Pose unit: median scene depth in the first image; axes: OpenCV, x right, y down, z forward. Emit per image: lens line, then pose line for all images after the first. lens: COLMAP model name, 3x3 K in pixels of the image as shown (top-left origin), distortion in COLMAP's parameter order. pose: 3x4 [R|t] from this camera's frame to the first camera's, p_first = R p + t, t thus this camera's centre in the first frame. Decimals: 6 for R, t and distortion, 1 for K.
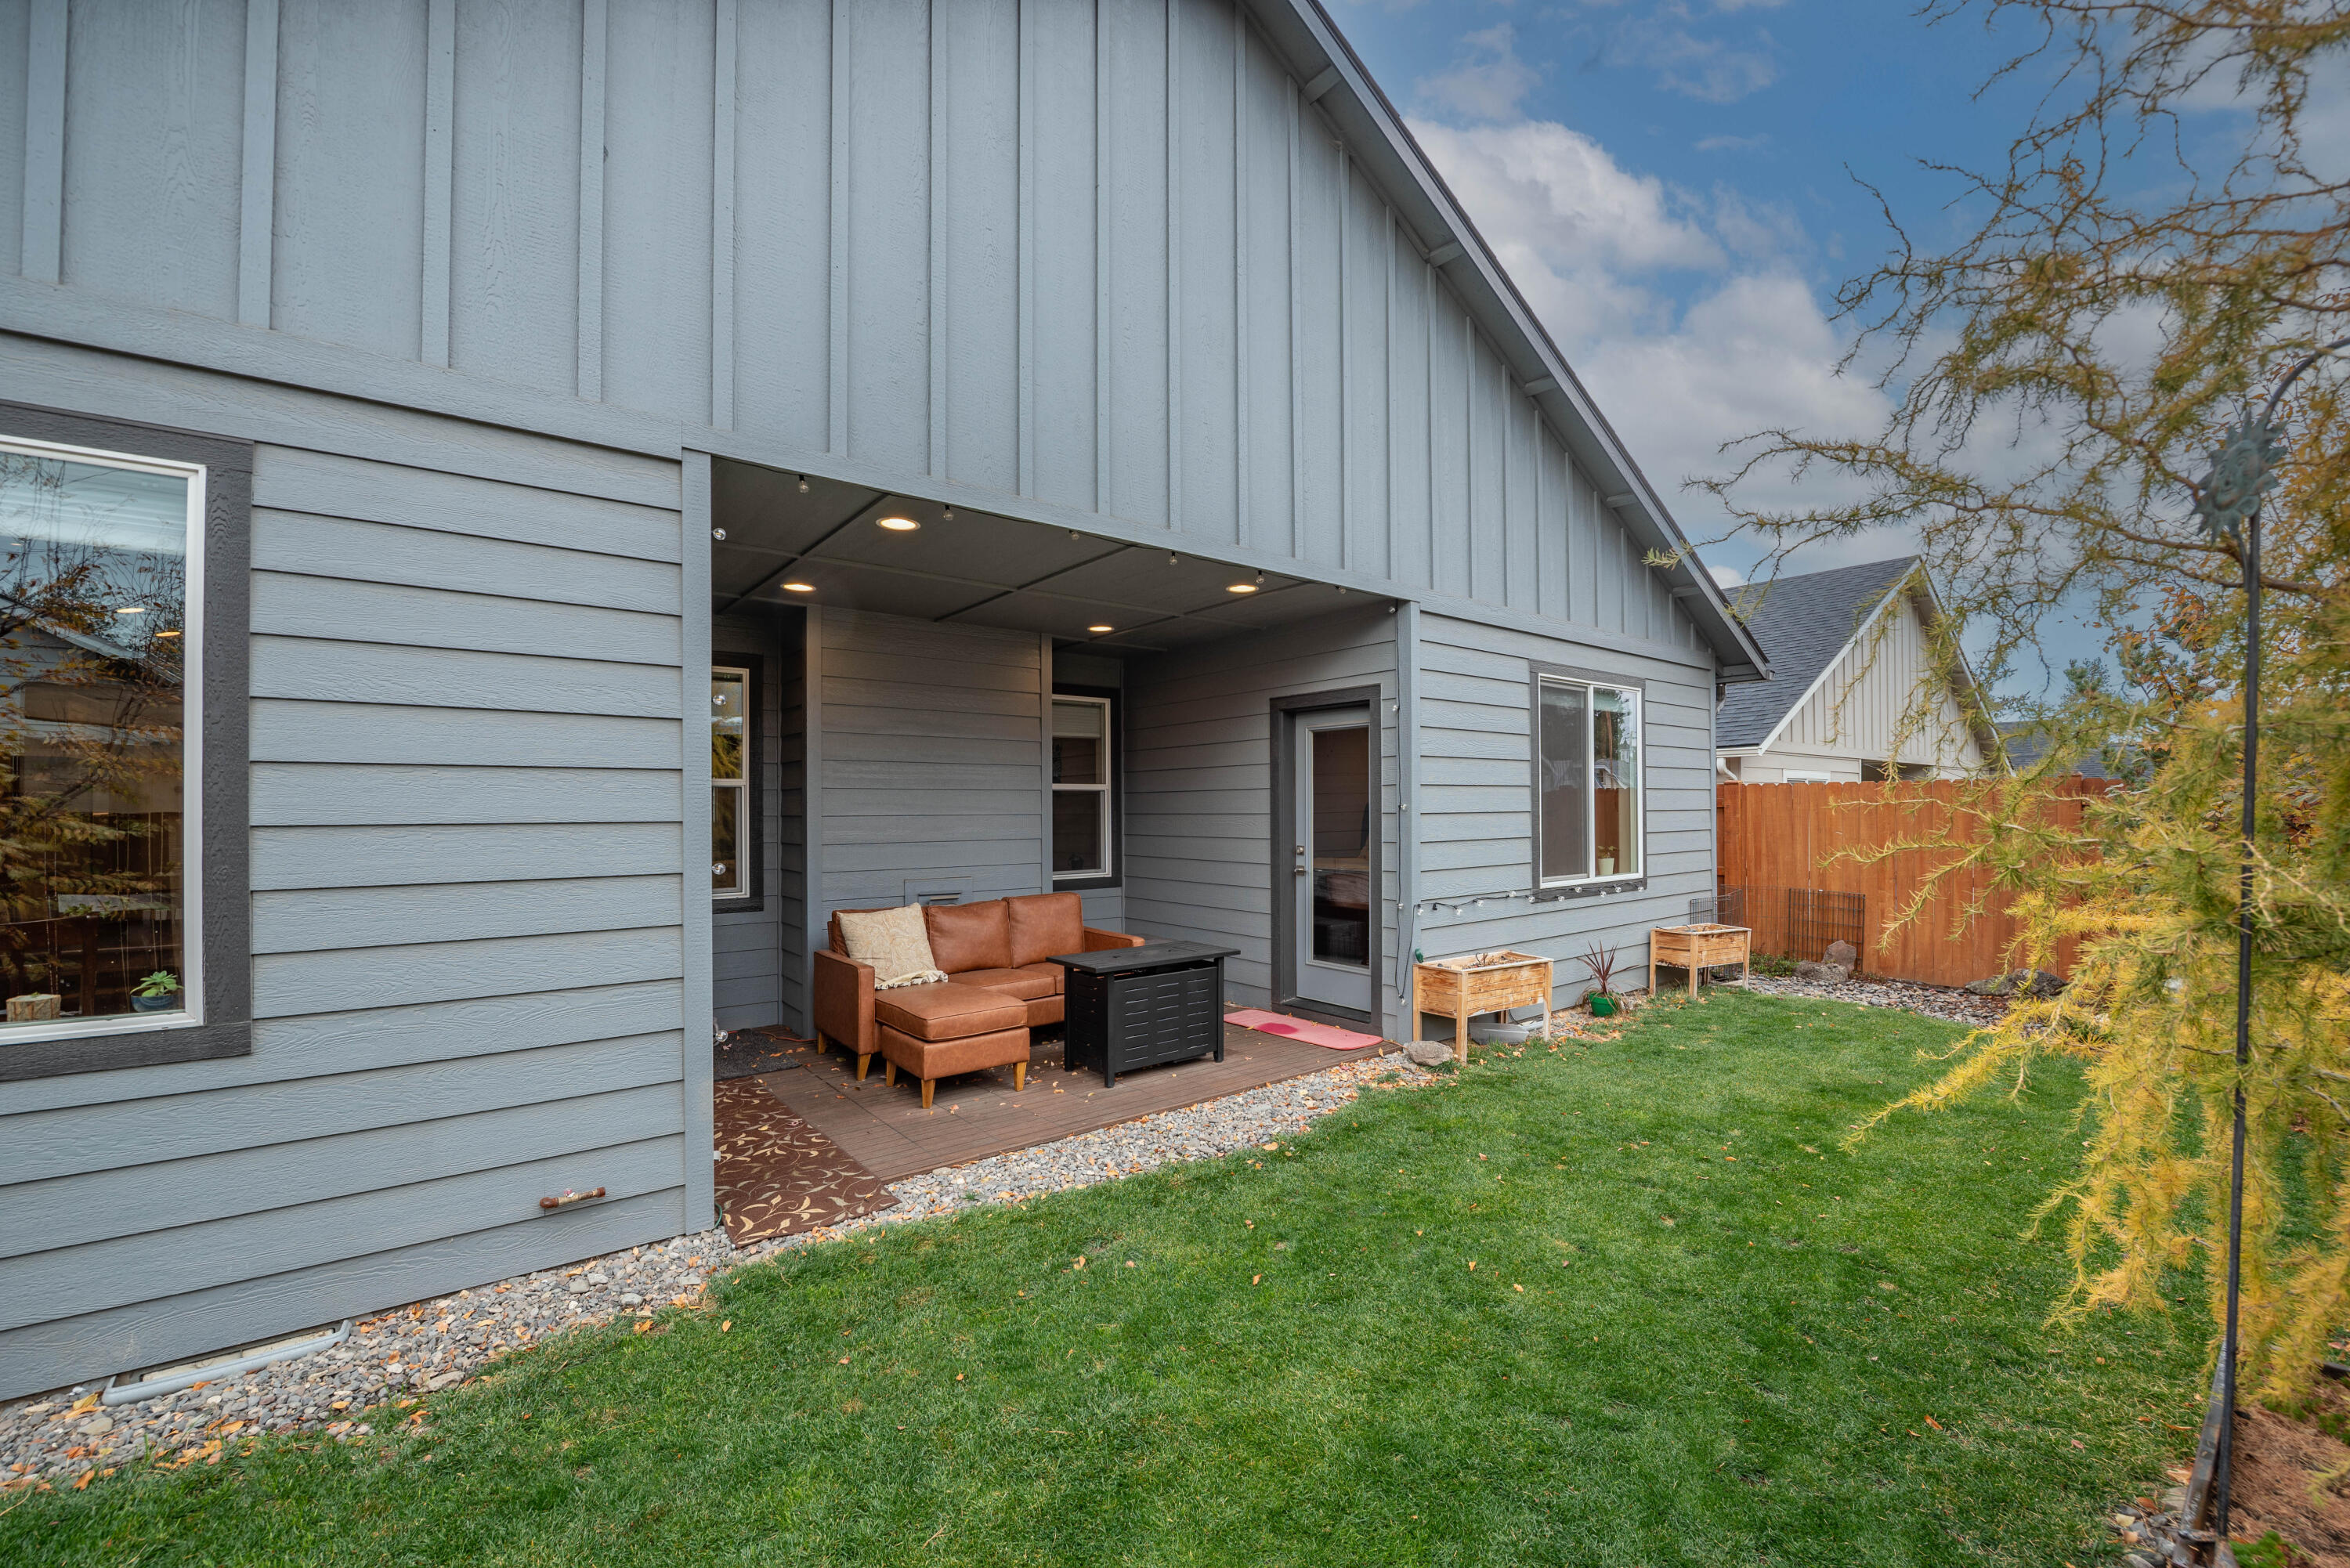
lens RADIAL K [[929.8, 0, 1163.0], [0, 929.8, 795.7], [0, 0, 1]] dist [0.009584, -0.000164]
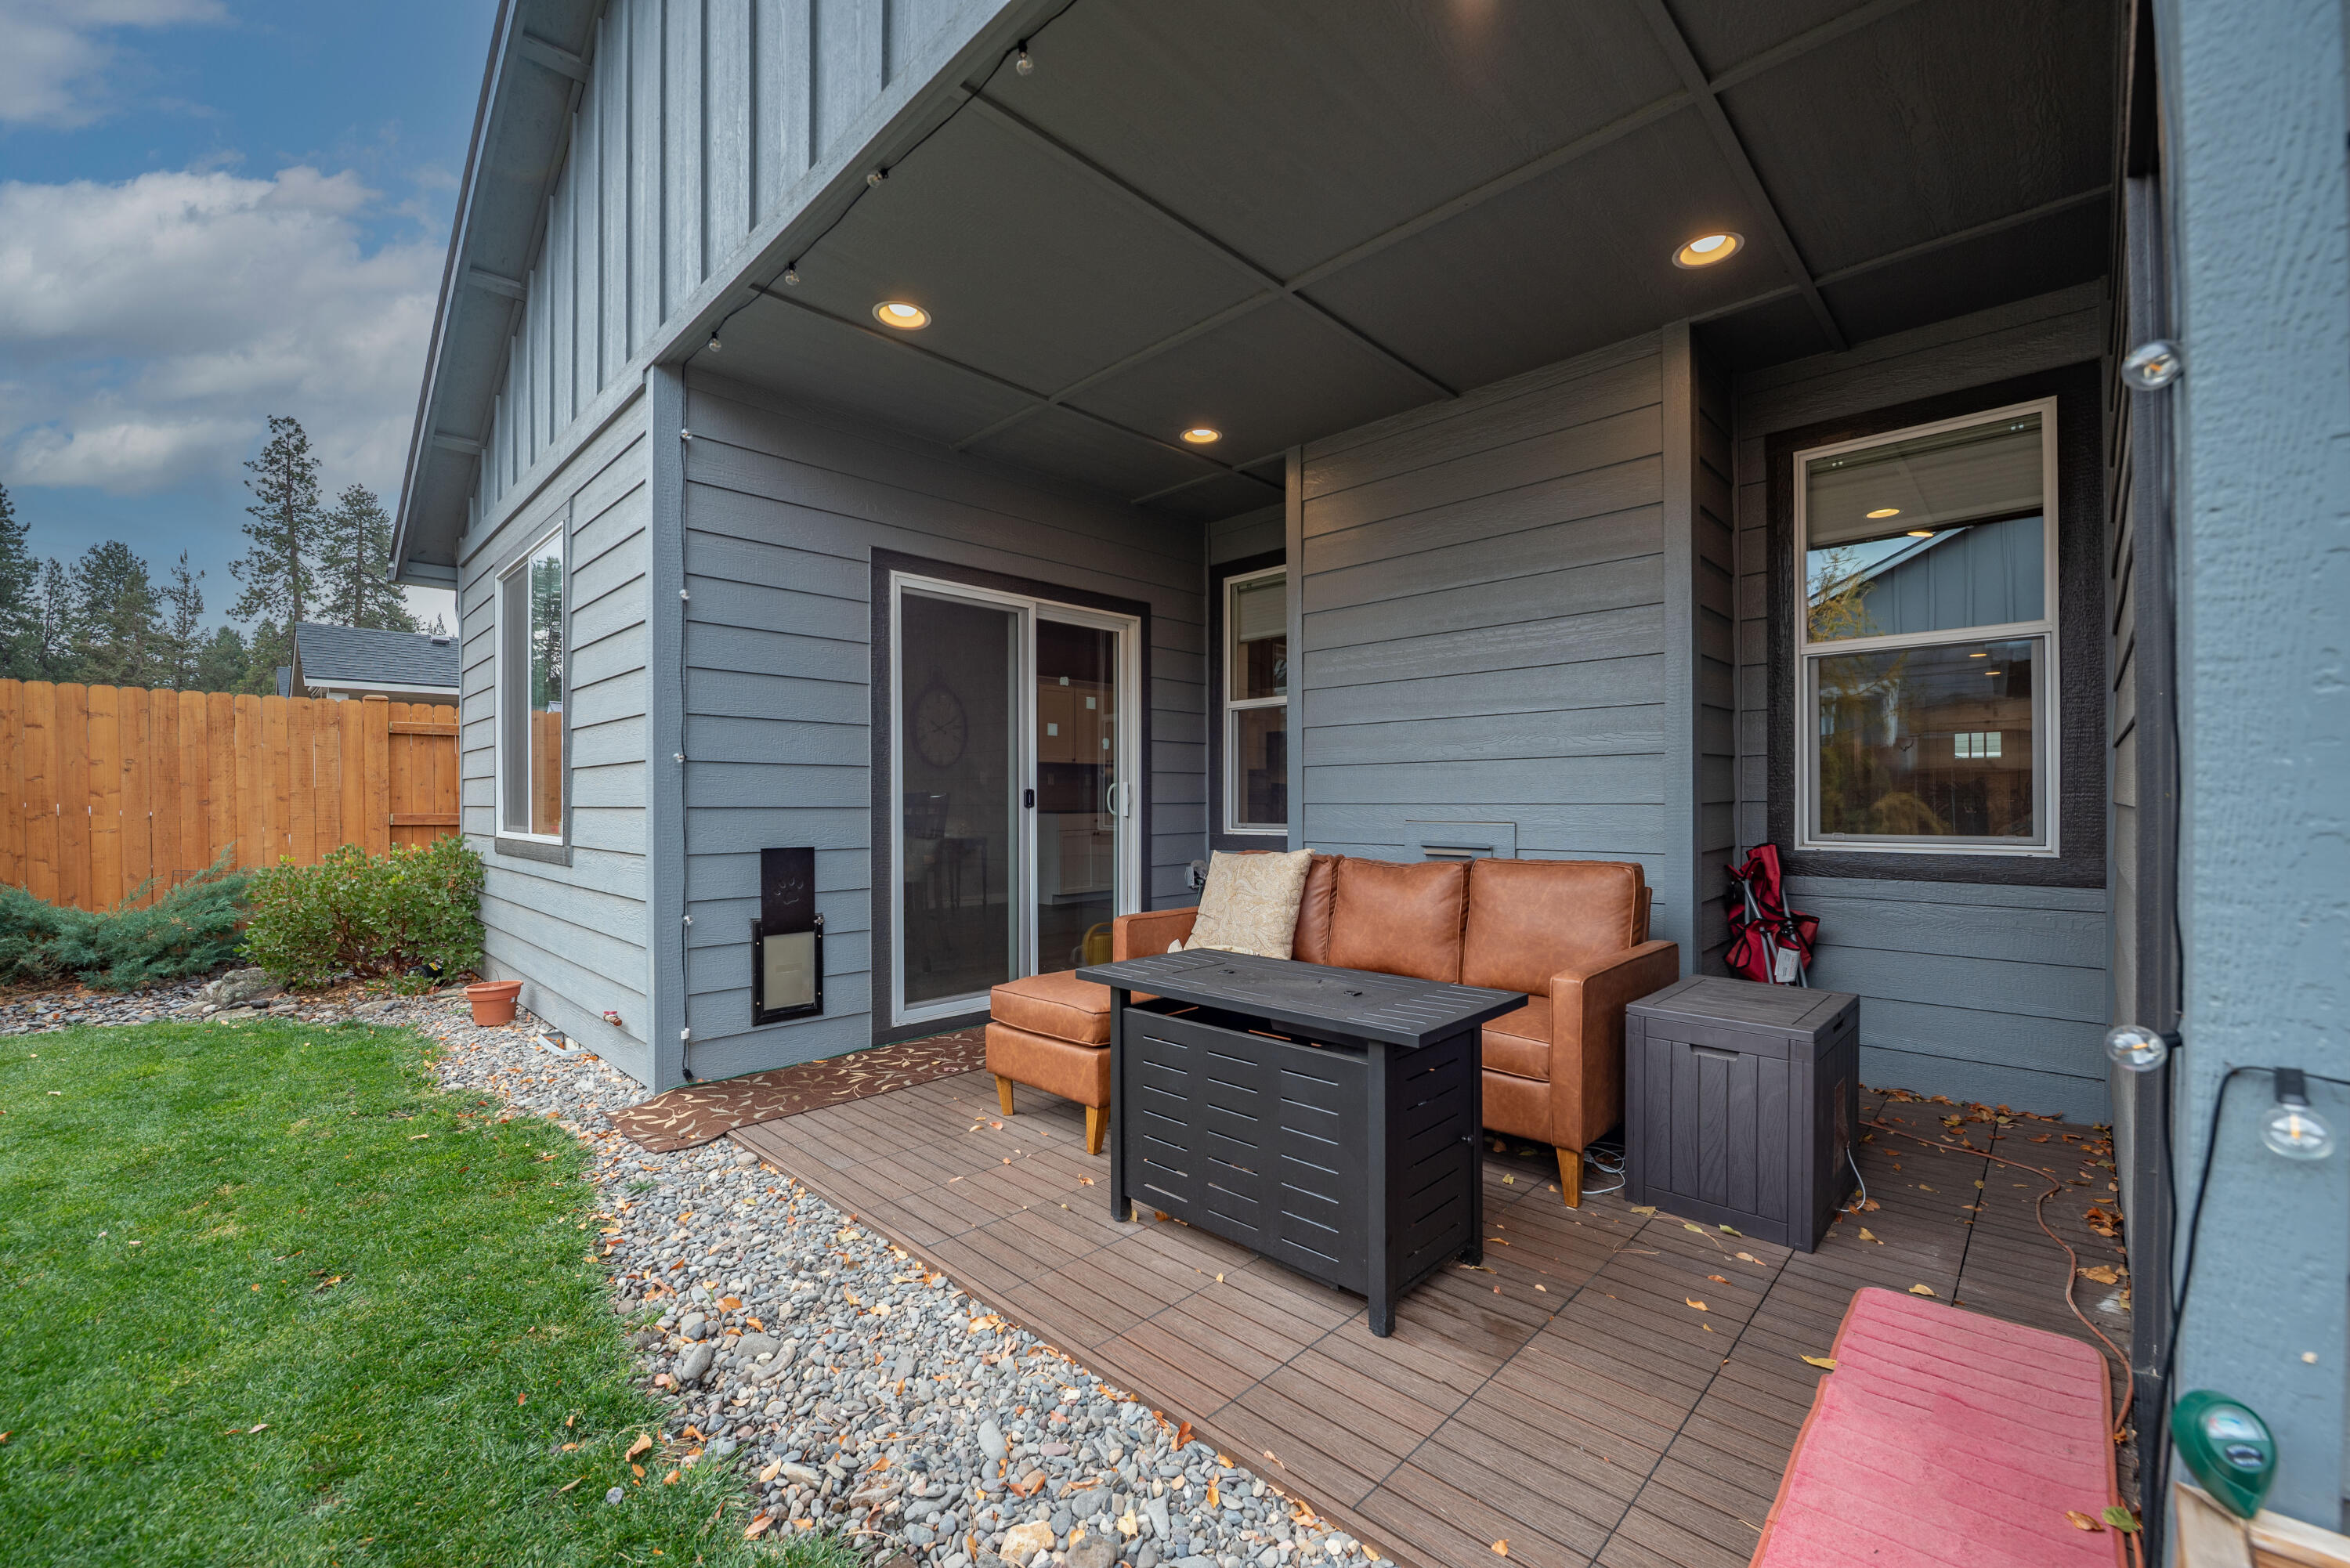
lens RADIAL K [[929.8, 0, 1169.3], [0, 929.8, 786.0], [0, 0, 1]] dist [0.009584, -0.000164]
pose [[0.149745, -0.006701, -0.988702, 0.469985], [0.019778, 0.999797, -0.003780, 0.089050], [0.988527, -0.018988, 0.149847, 1.015908]]
